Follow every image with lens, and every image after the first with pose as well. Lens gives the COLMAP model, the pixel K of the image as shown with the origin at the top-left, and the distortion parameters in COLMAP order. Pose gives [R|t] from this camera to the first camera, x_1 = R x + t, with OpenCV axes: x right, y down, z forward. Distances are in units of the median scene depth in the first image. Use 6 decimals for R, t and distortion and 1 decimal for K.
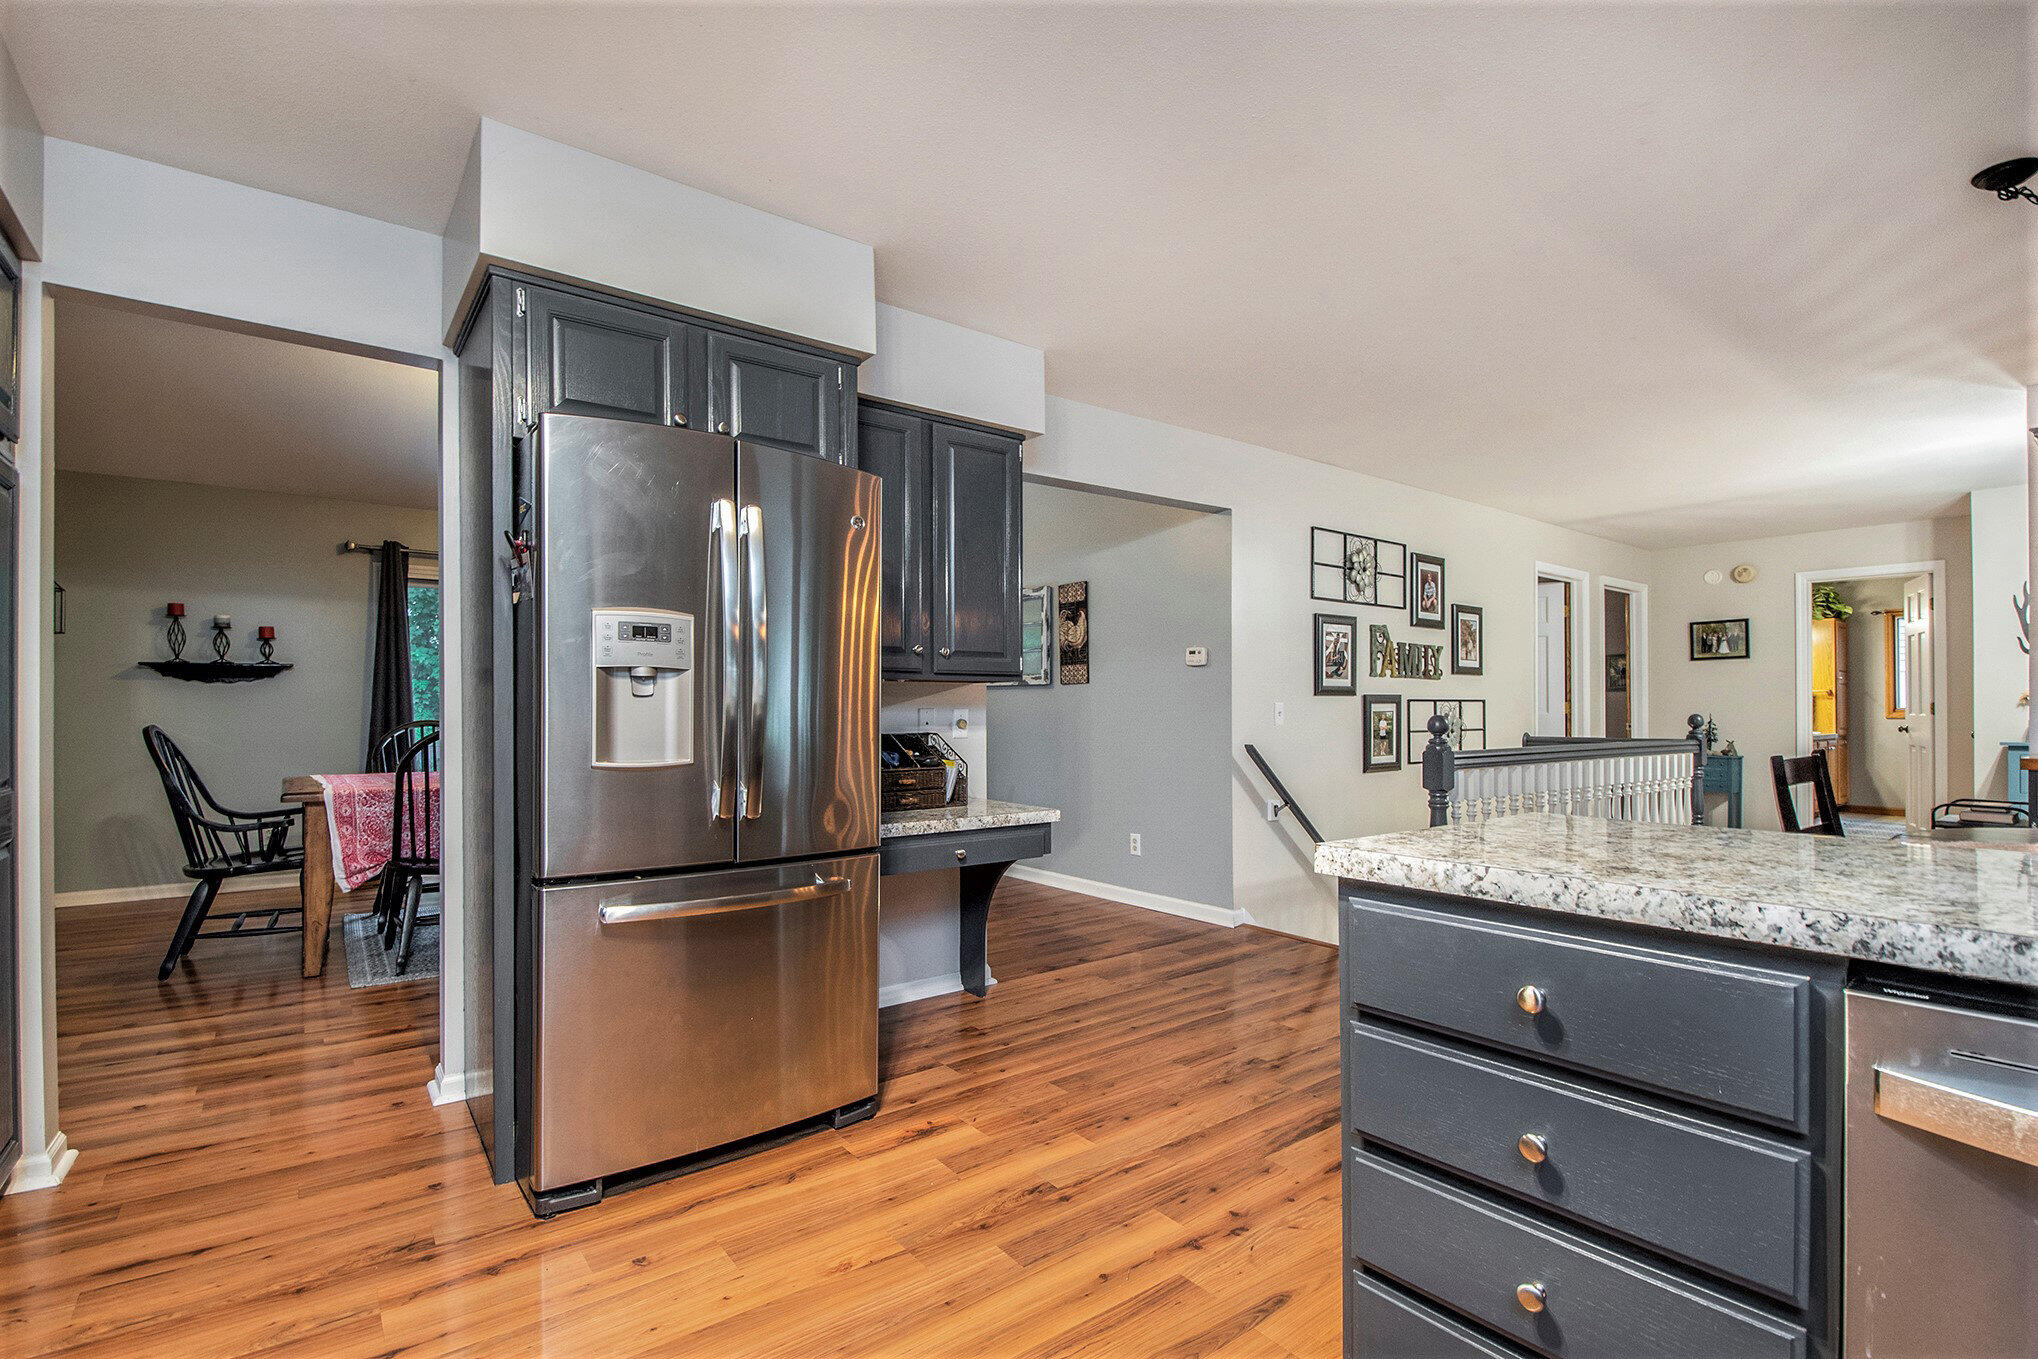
lens RADIAL K [[926.0, 0, 1019.8], [0, 926.0, 687.8], [0, 0, 1]] dist [-0.003863, -0.001397]
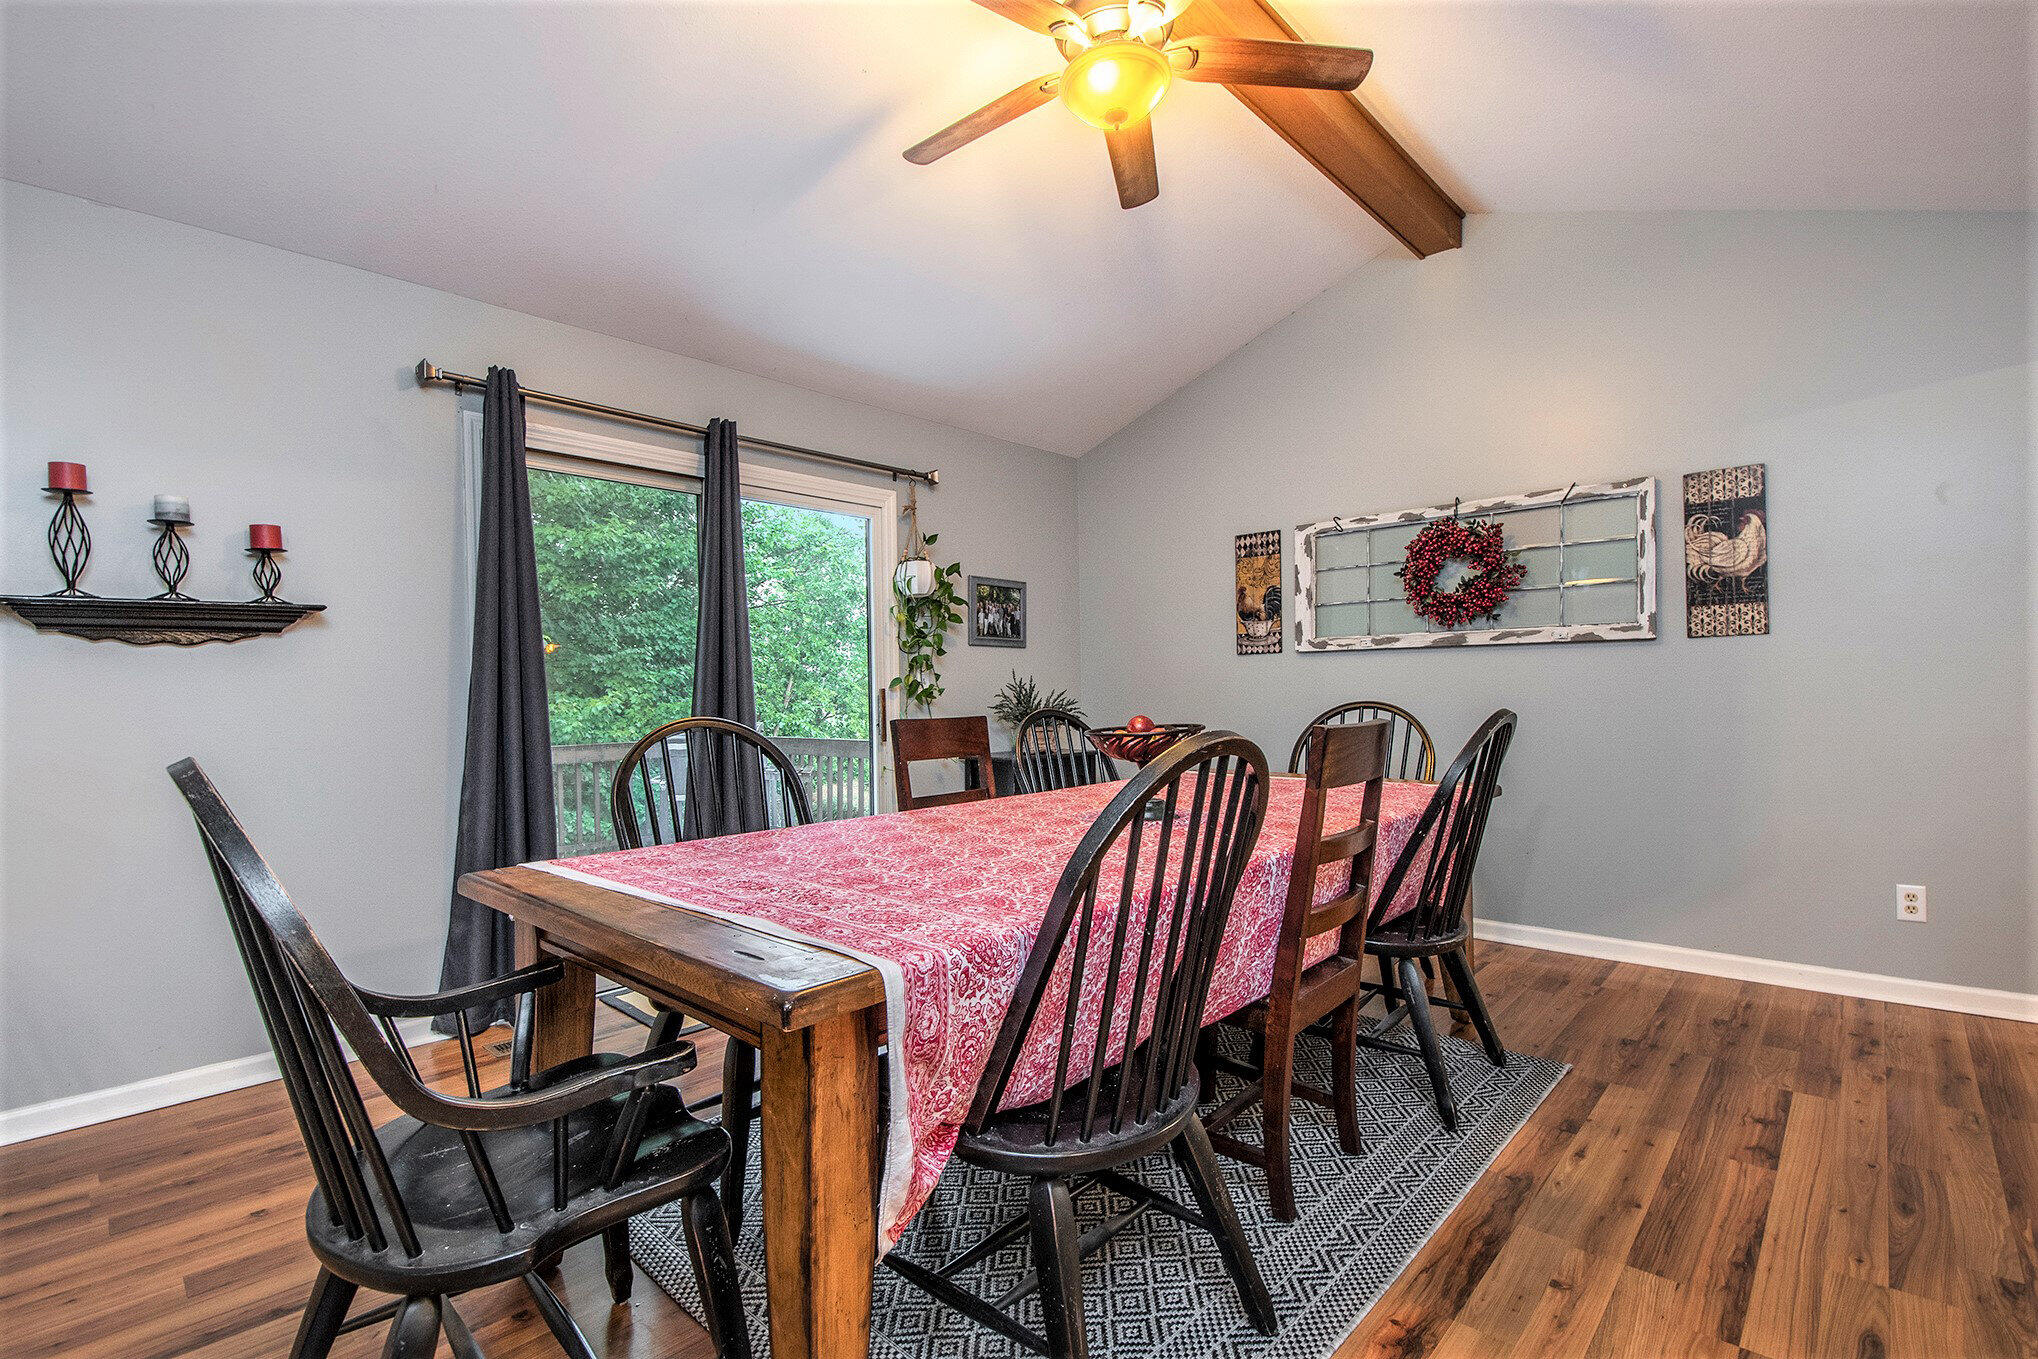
lens RADIAL K [[926.0, 0, 1016.3], [0, 926.0, 688.2], [0, 0, 1]] dist [-0.003863, -0.001397]
pose [[0.991678, -0.012347, 0.128152, -0.486837], [0.009255, 0.999652, 0.024698, 0.011276], [-0.128412, -0.023306, 0.991447, 0.461593]]
